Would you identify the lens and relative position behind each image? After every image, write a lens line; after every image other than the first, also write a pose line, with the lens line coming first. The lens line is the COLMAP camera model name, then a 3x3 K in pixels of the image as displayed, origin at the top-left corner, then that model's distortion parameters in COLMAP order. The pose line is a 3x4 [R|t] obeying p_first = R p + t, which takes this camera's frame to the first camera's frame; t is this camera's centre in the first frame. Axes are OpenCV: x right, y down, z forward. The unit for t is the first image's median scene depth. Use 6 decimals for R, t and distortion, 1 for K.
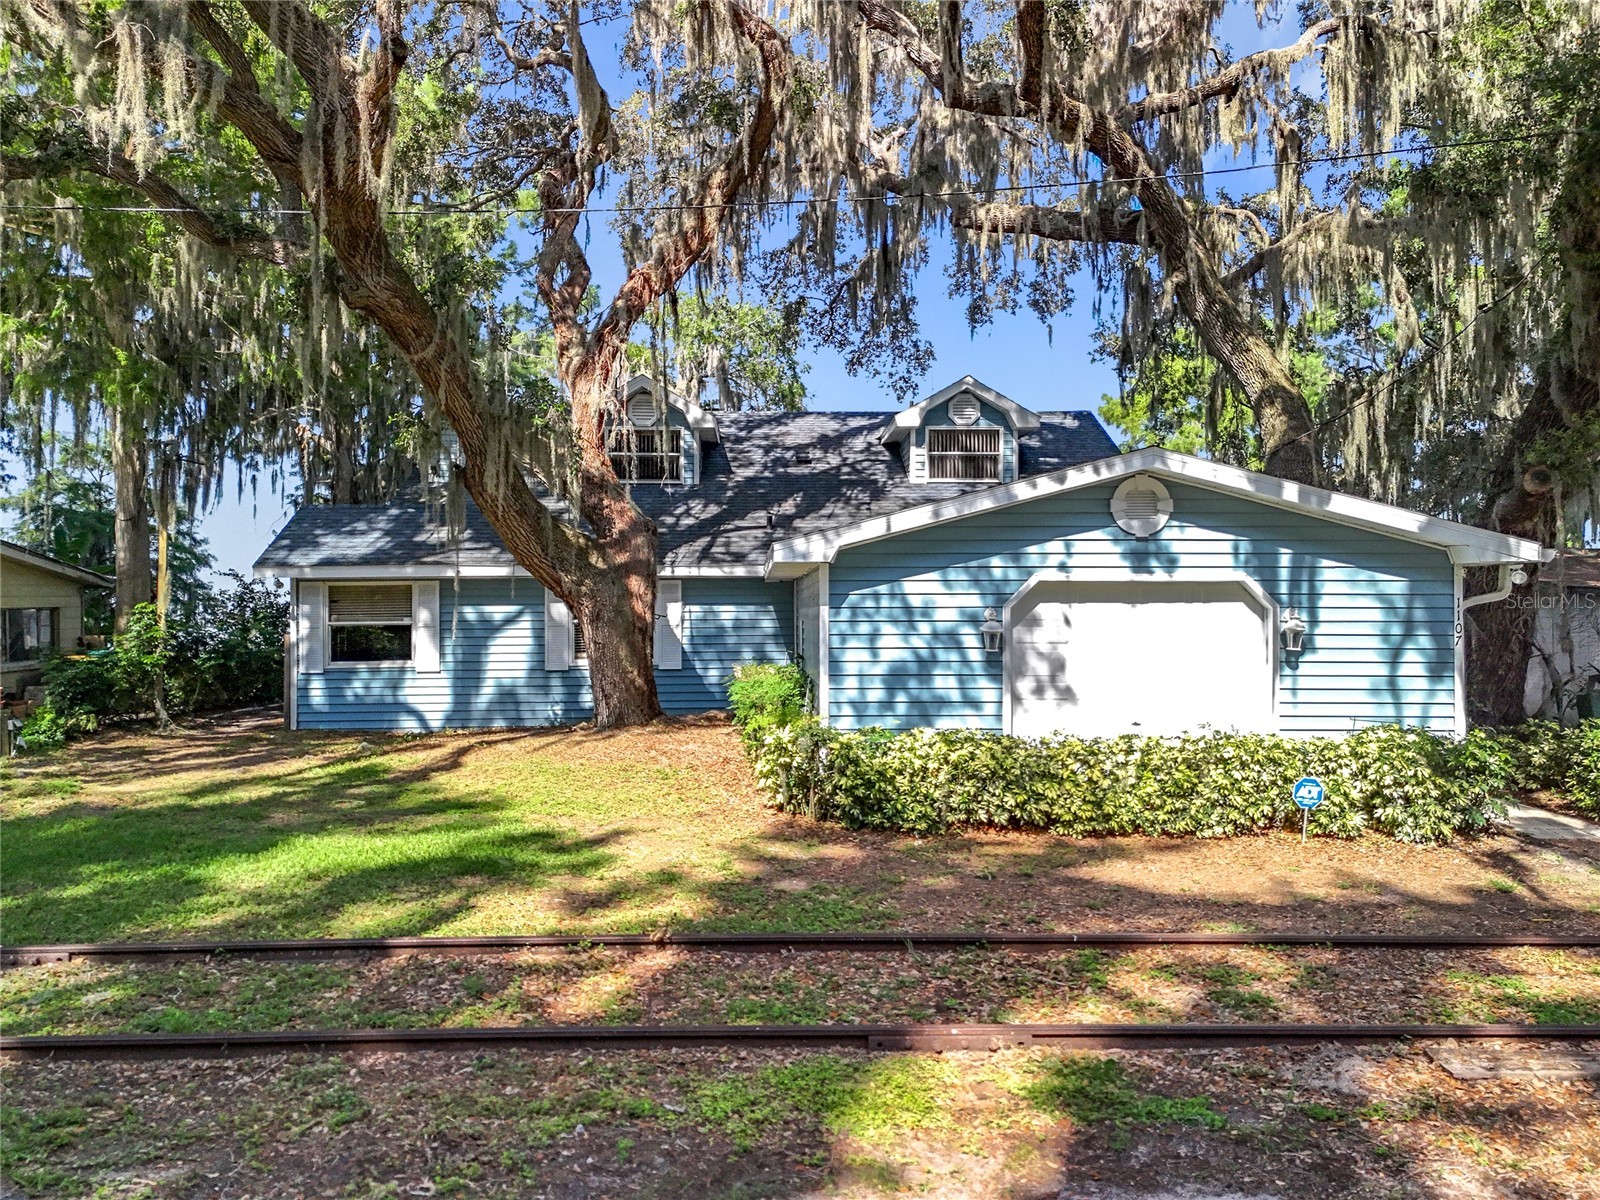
lens RADIAL K [[1193.3, 0, 806.9], [0, 1193.3, 595.6], [0, 0, 1]] dist [0.049818, -0.029340]
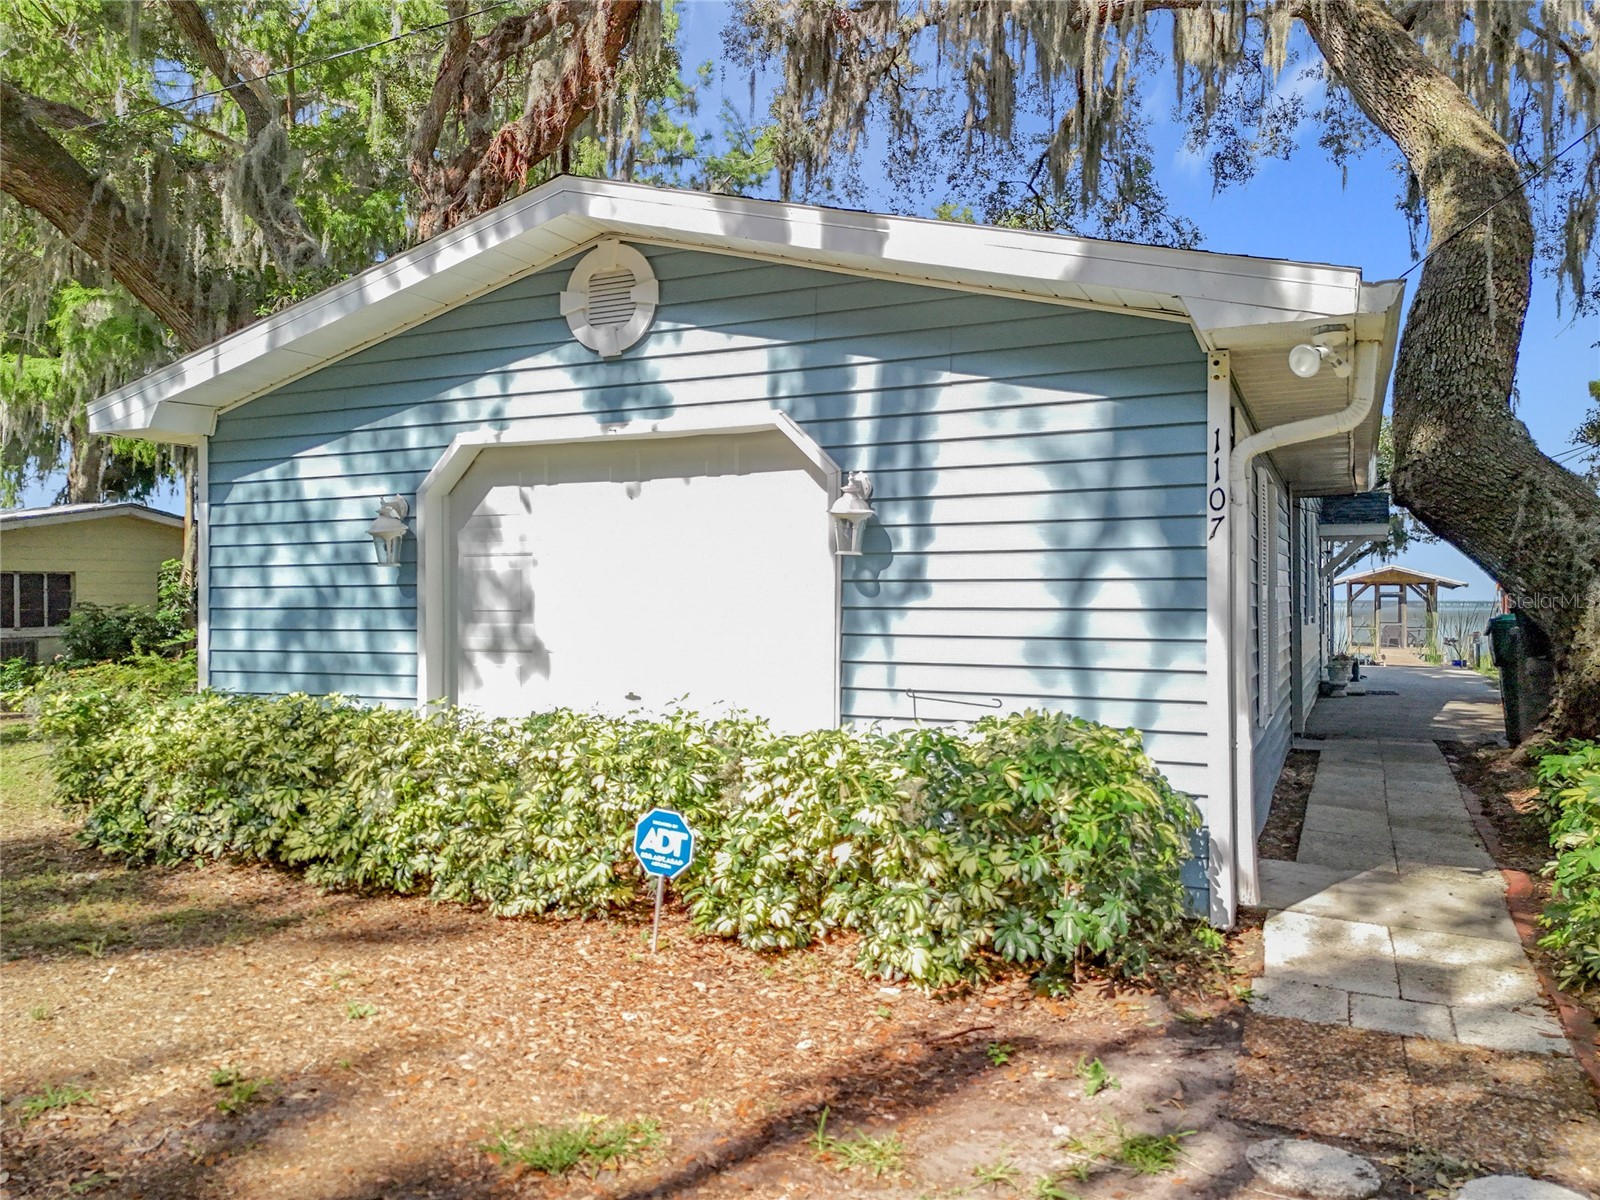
lens RADIAL K [[1193.3, 0, 803.9], [0, 1193.3, 592.5], [0, 0, 1]] dist [0.049818, -0.029340]
pose [[0.891242, -0.005125, -0.453498, 0.598331], [0.005324, 0.999985, -0.000836, 0.059464], [0.453496, -0.001669, 0.891257, 0.542323]]
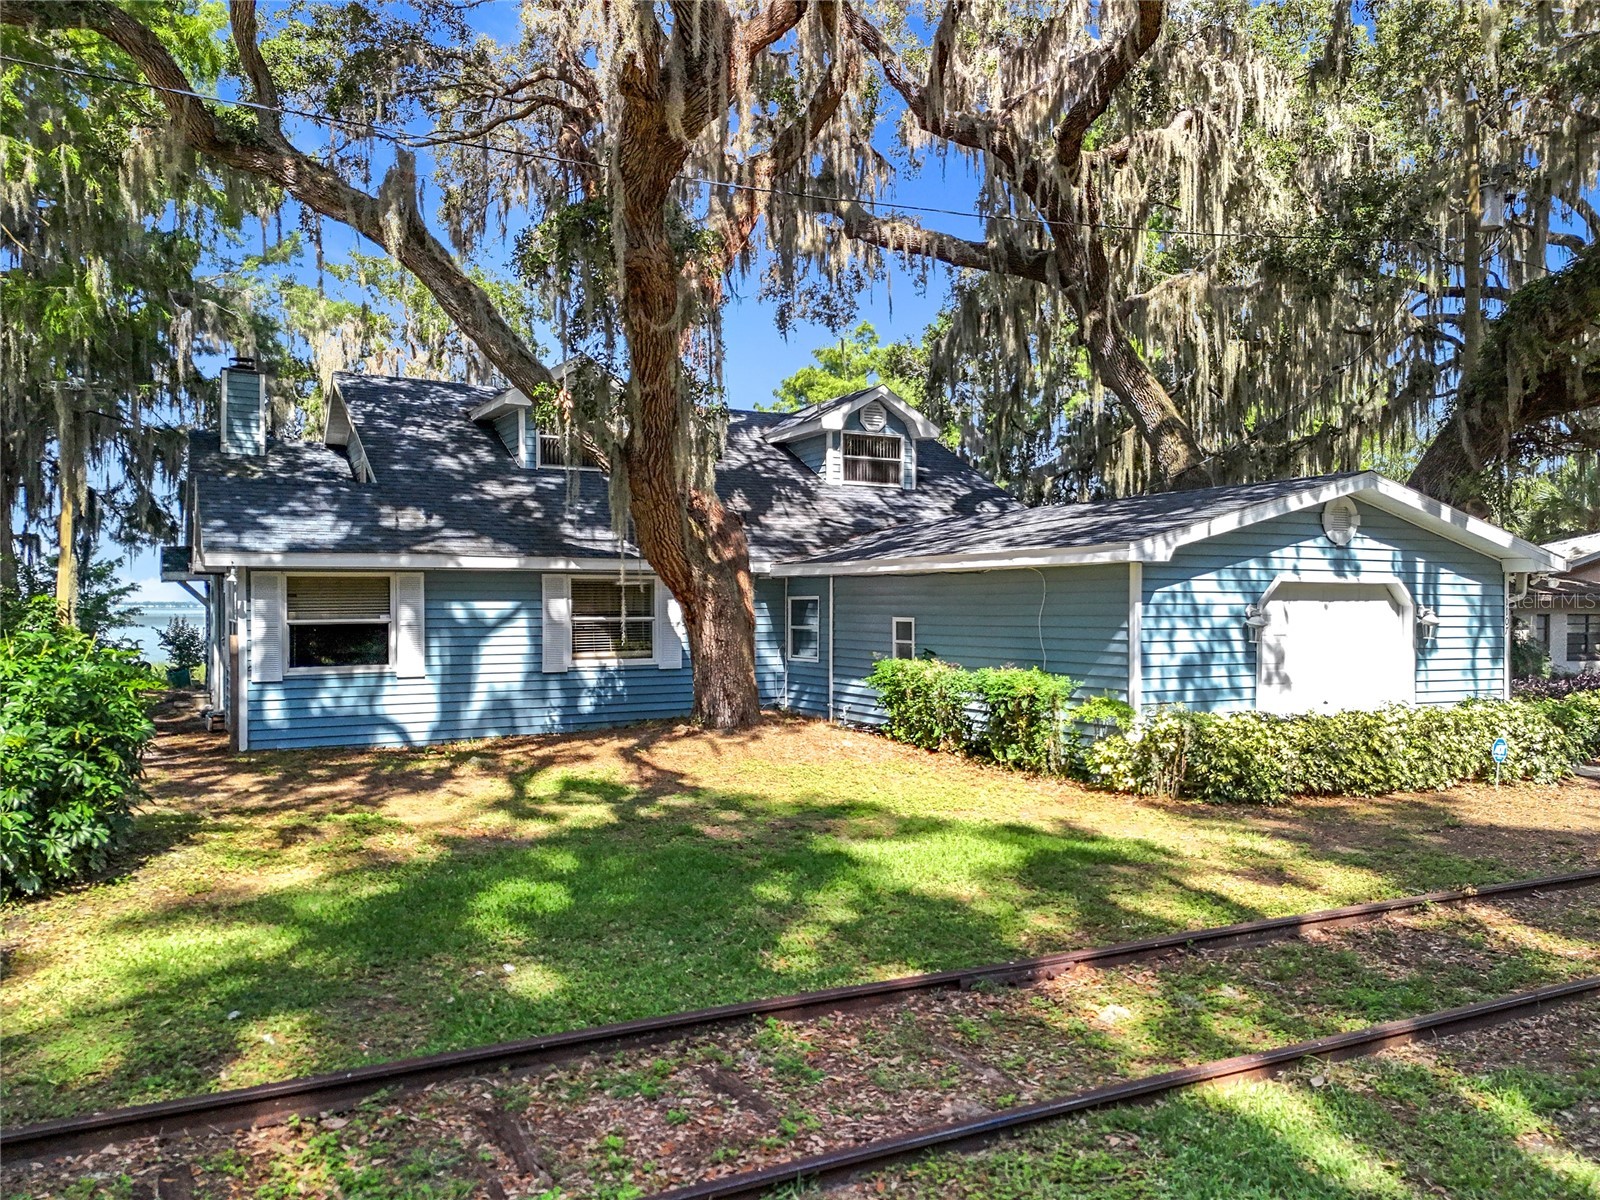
lens RADIAL K [[1193.3, 0, 804.6], [0, 1193.3, 611.1], [0, 0, 1]] dist [0.049818, -0.029340]
pose [[0.898444, 0.000741, 0.439086, -0.716078], [-0.006617, 0.999908, 0.011851, 0.005291], [-0.439037, -0.013553, 0.898367, 0.155494]]
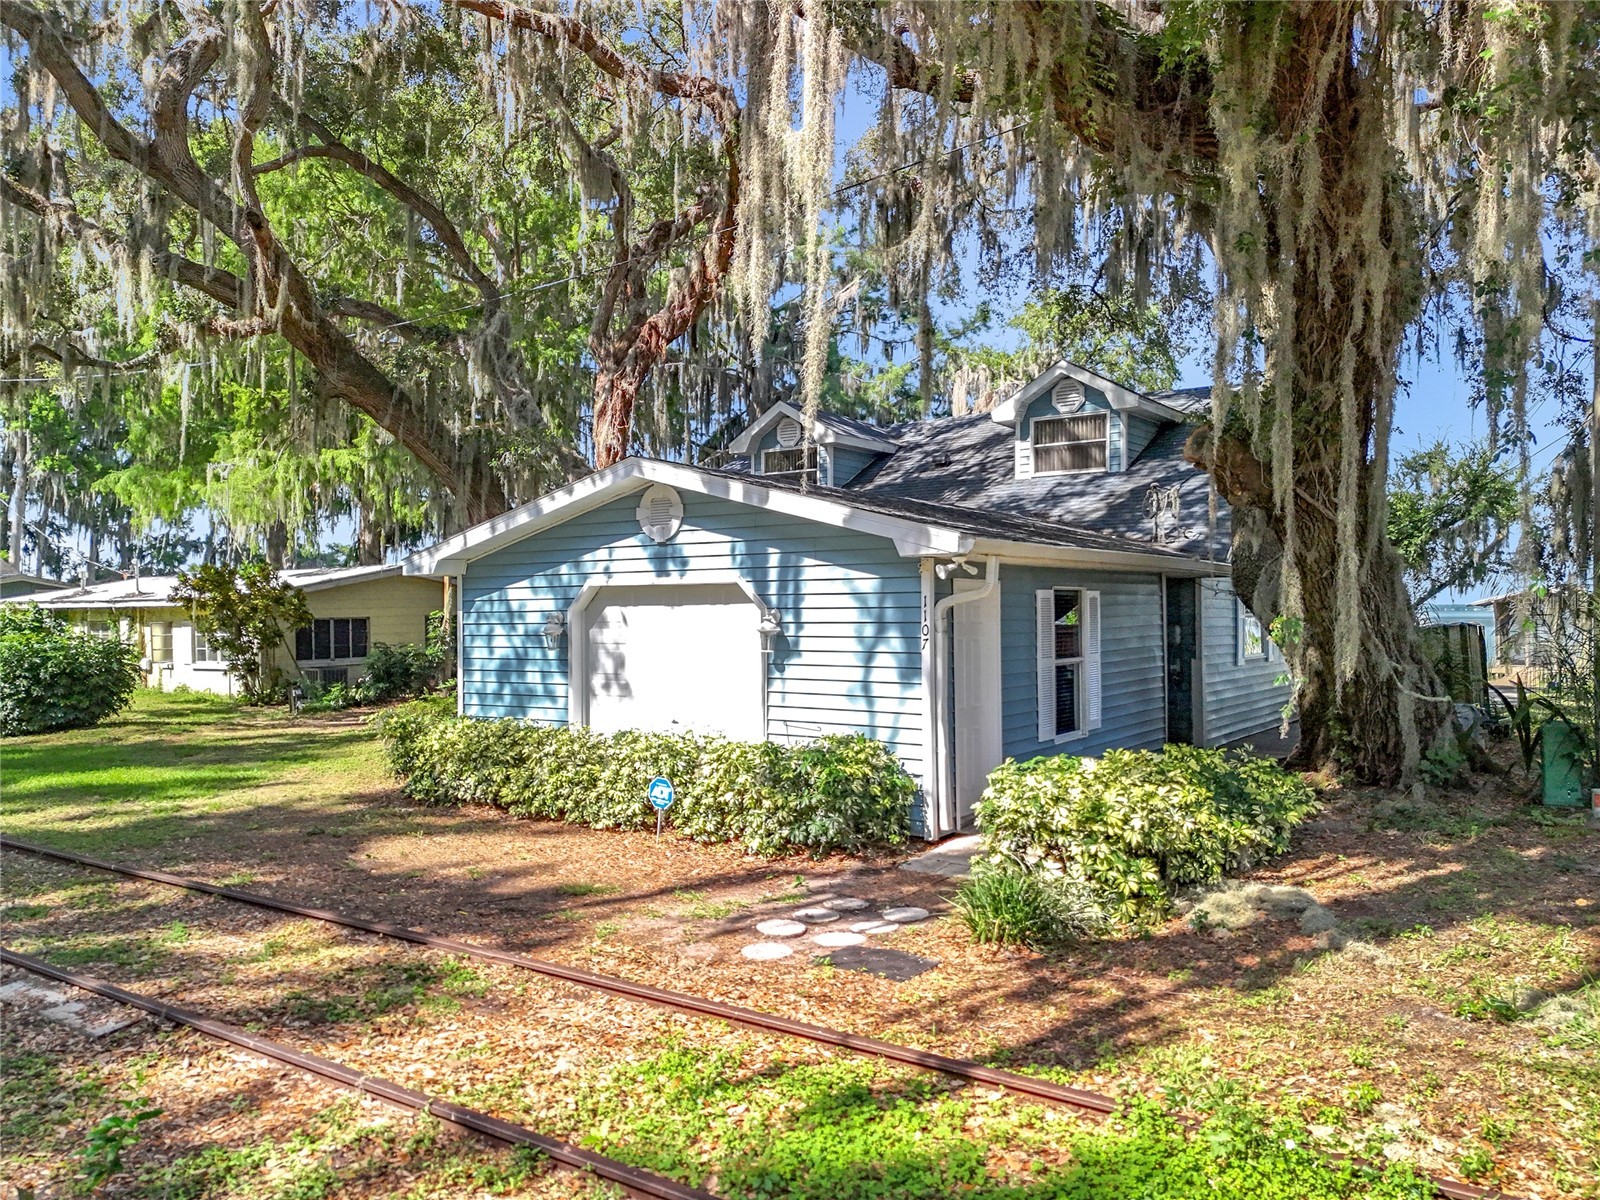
lens RADIAL K [[1193.3, 0, 808.9], [0, 1193.3, 596.9], [0, 0, 1]] dist [0.049818, -0.029340]
pose [[0.798802, -0.015053, -0.601406, 0.990721], [0.014827, 0.999876, -0.005333, 0.006189], [0.601411, -0.004657, 0.798926, 0.245955]]
